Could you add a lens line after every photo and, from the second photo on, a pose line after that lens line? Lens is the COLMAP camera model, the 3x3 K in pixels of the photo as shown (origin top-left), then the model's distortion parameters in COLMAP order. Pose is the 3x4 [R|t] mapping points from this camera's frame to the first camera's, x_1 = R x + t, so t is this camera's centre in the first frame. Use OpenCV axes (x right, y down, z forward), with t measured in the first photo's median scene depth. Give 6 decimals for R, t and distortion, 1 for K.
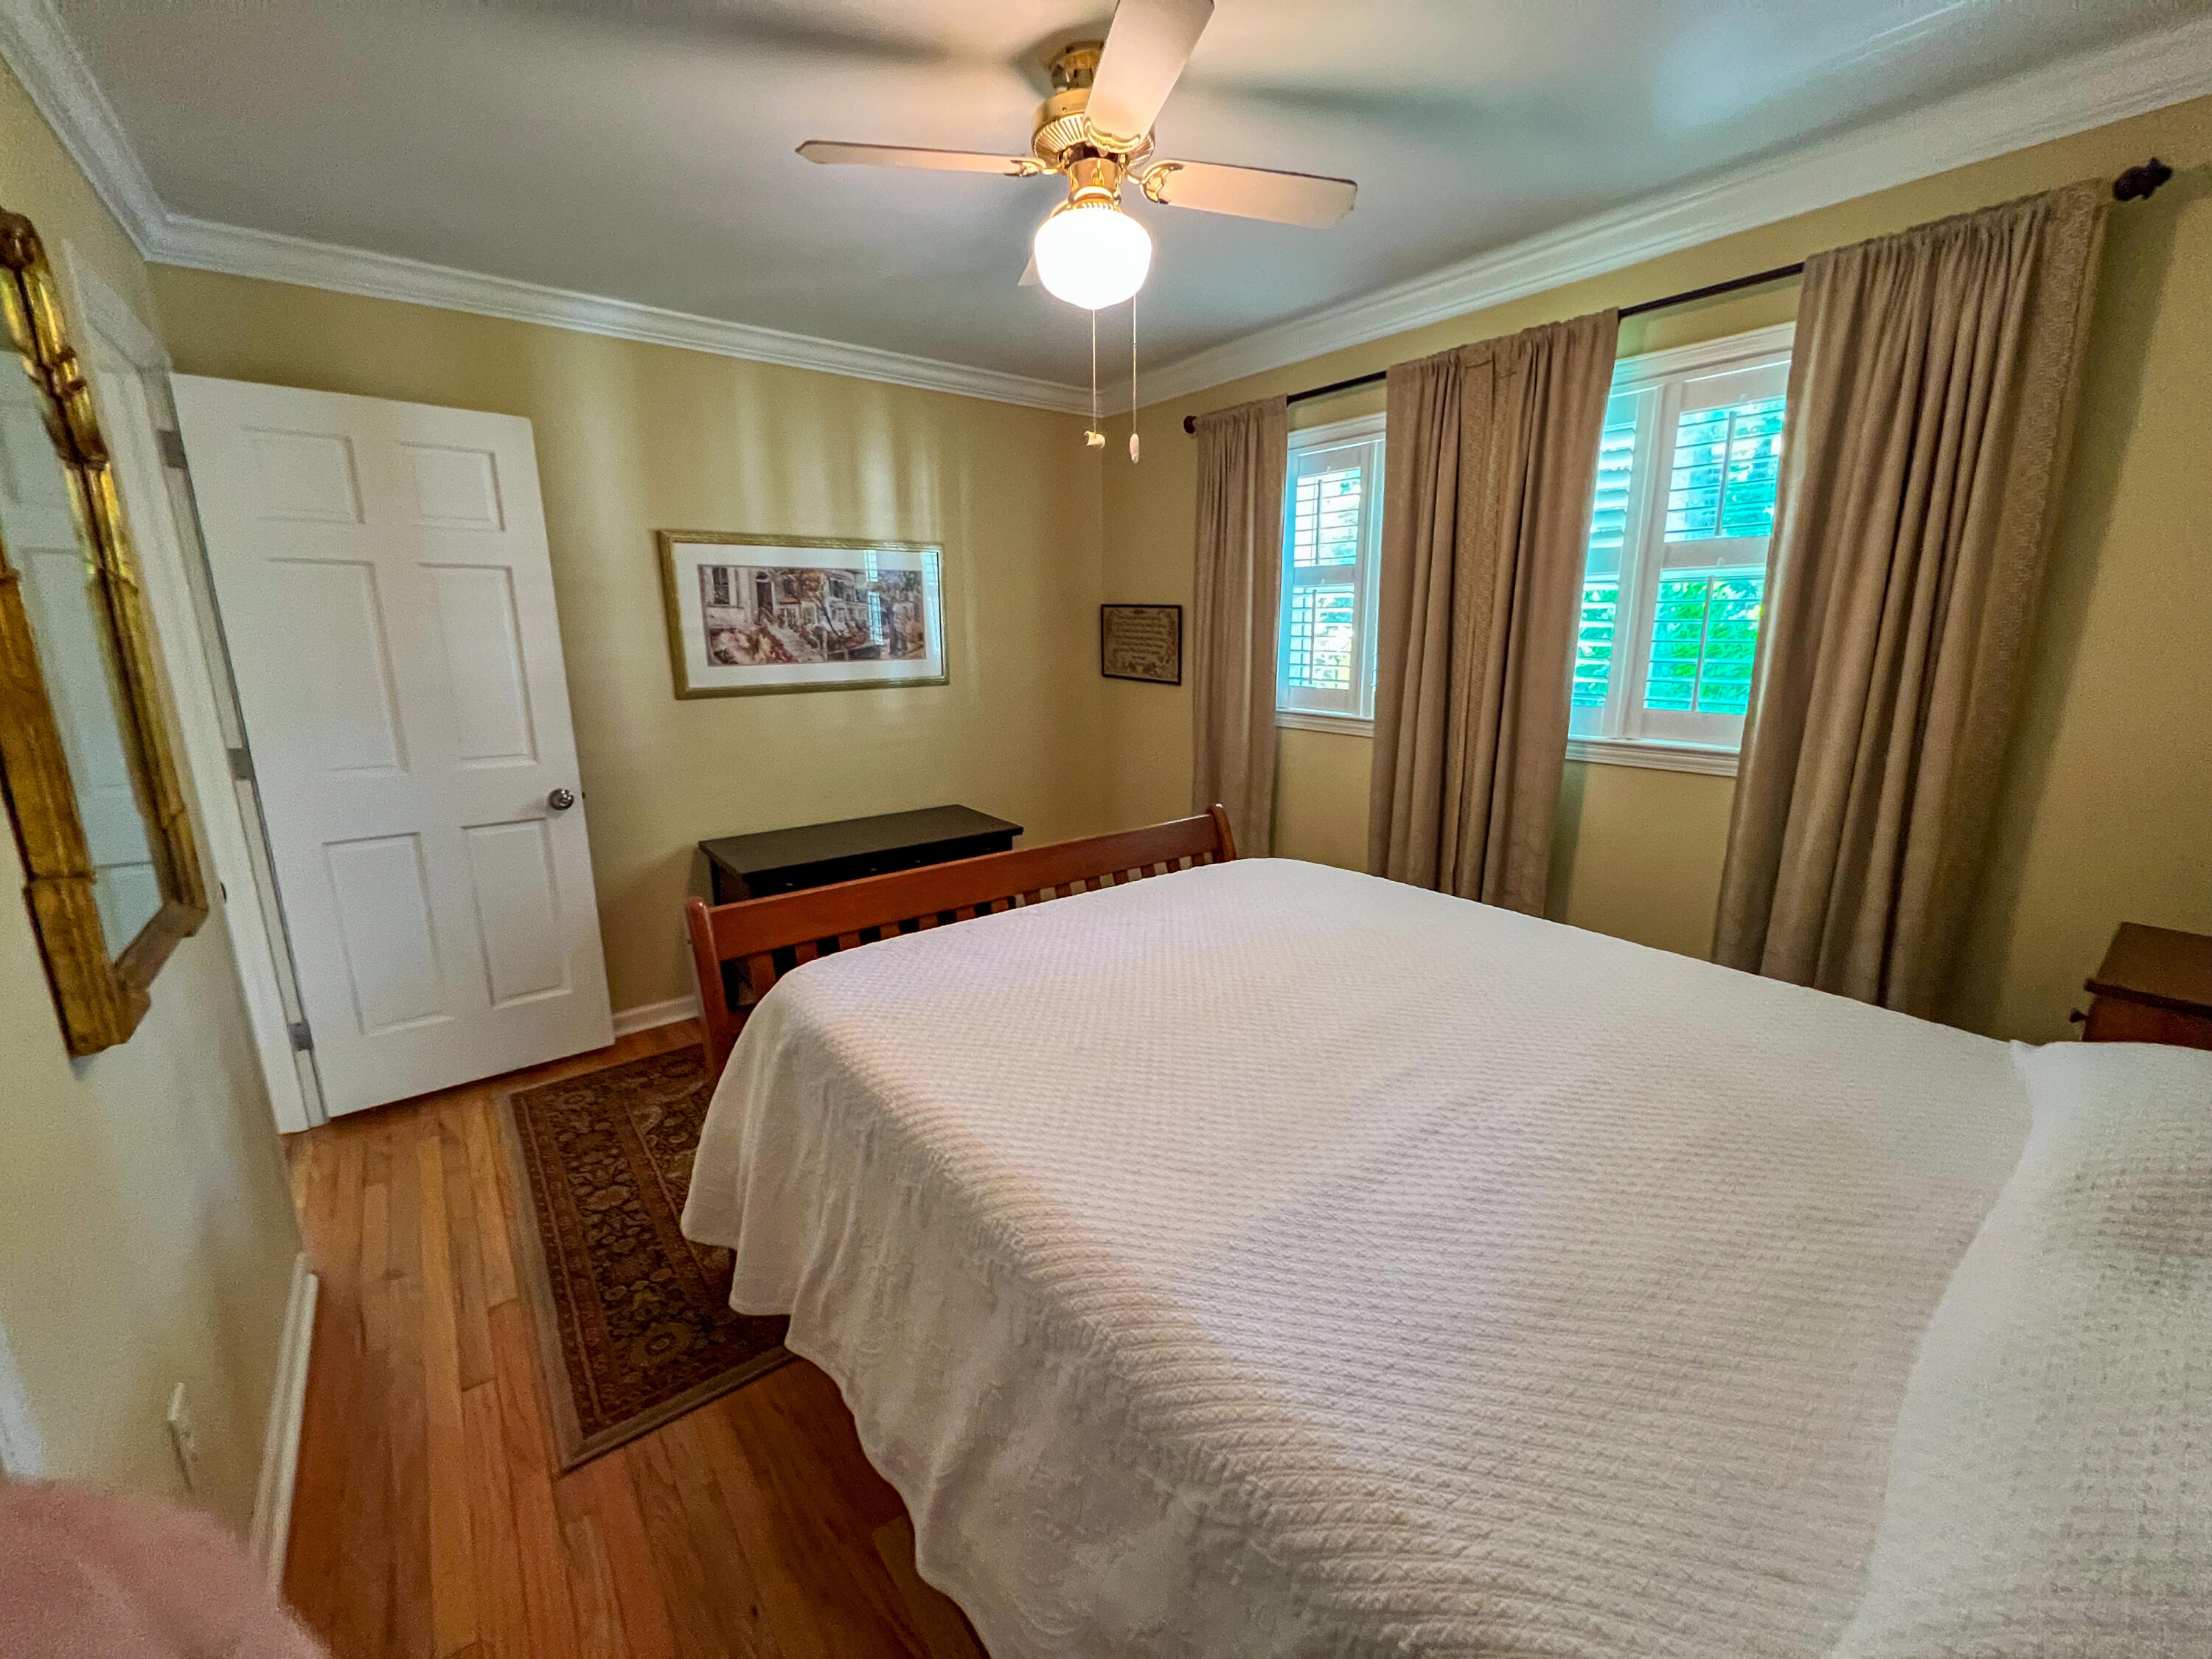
lens RADIAL K [[884.5, 0, 1096.3], [0, 884.5, 819.4], [0, 0, 1]] dist [-0.003395, 0.000666]
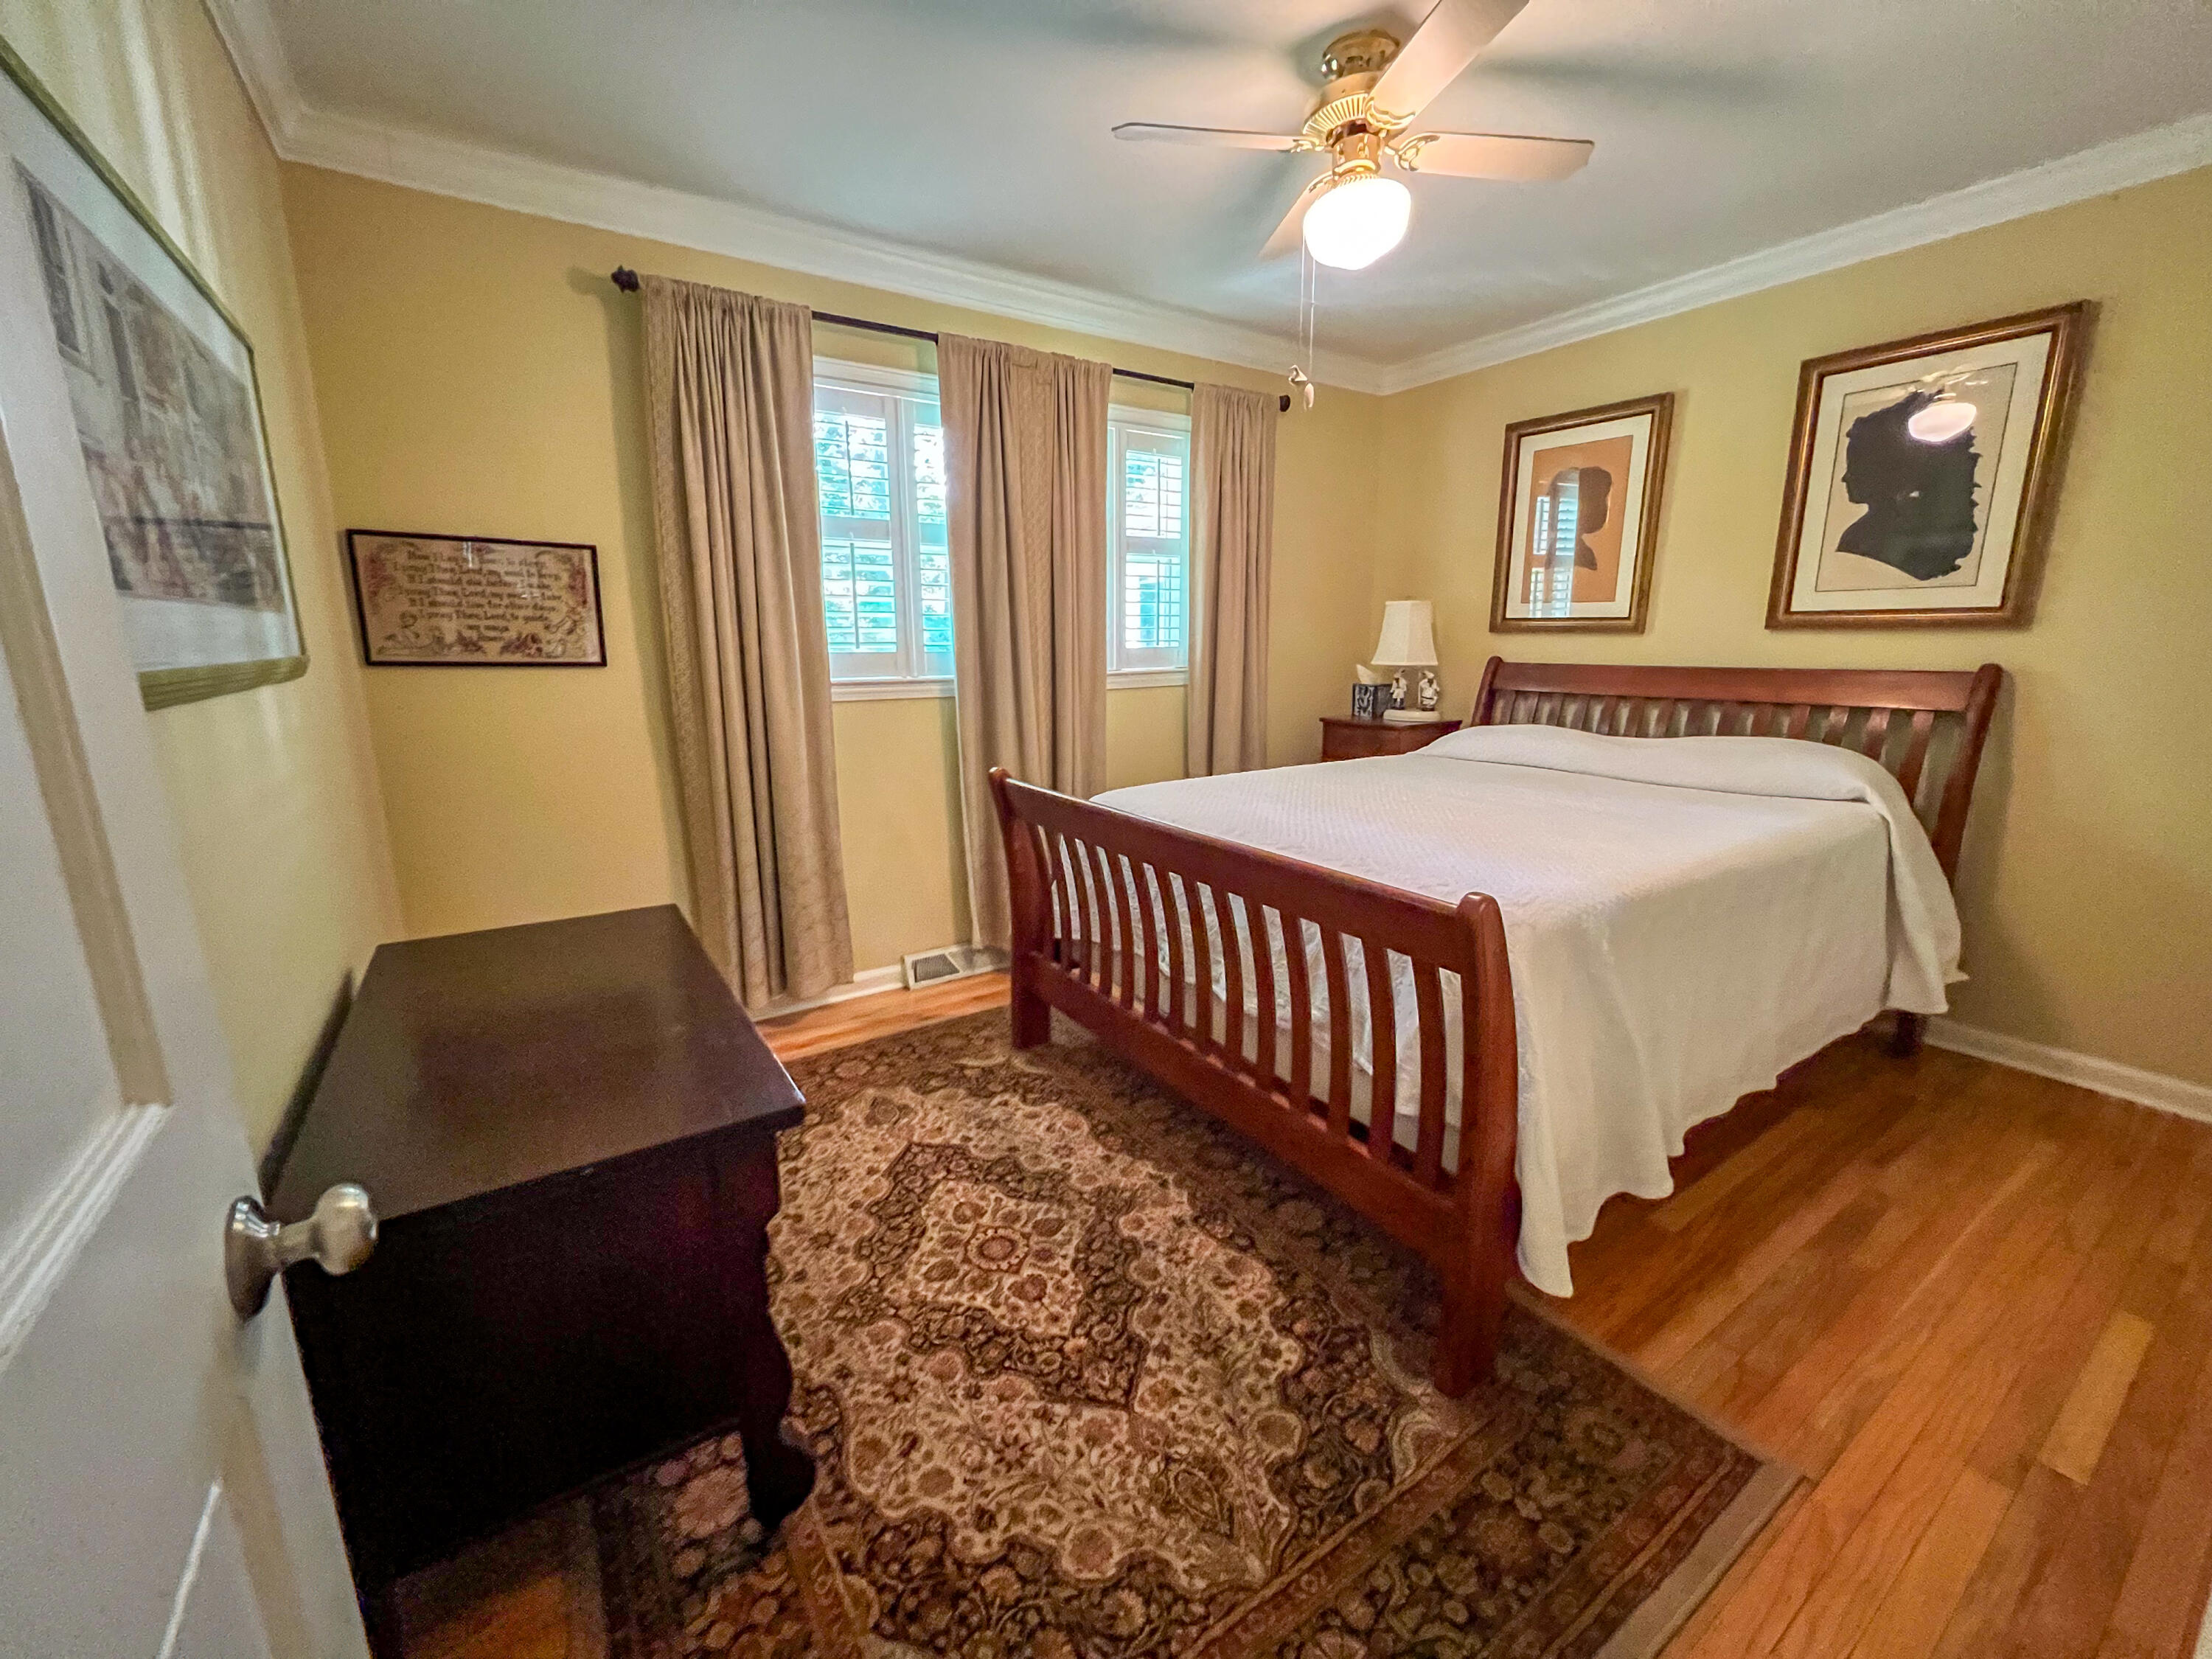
lens RADIAL K [[884.5, 0, 1100.8], [0, 884.5, 820.9], [0, 0, 1]] dist [-0.003395, 0.000666]
pose [[0.071414, -0.198512, 0.977493, -0.715786], [0.221304, 0.958723, 0.178533, -0.097992], [-0.972586, 0.203574, 0.112397, 0.750769]]
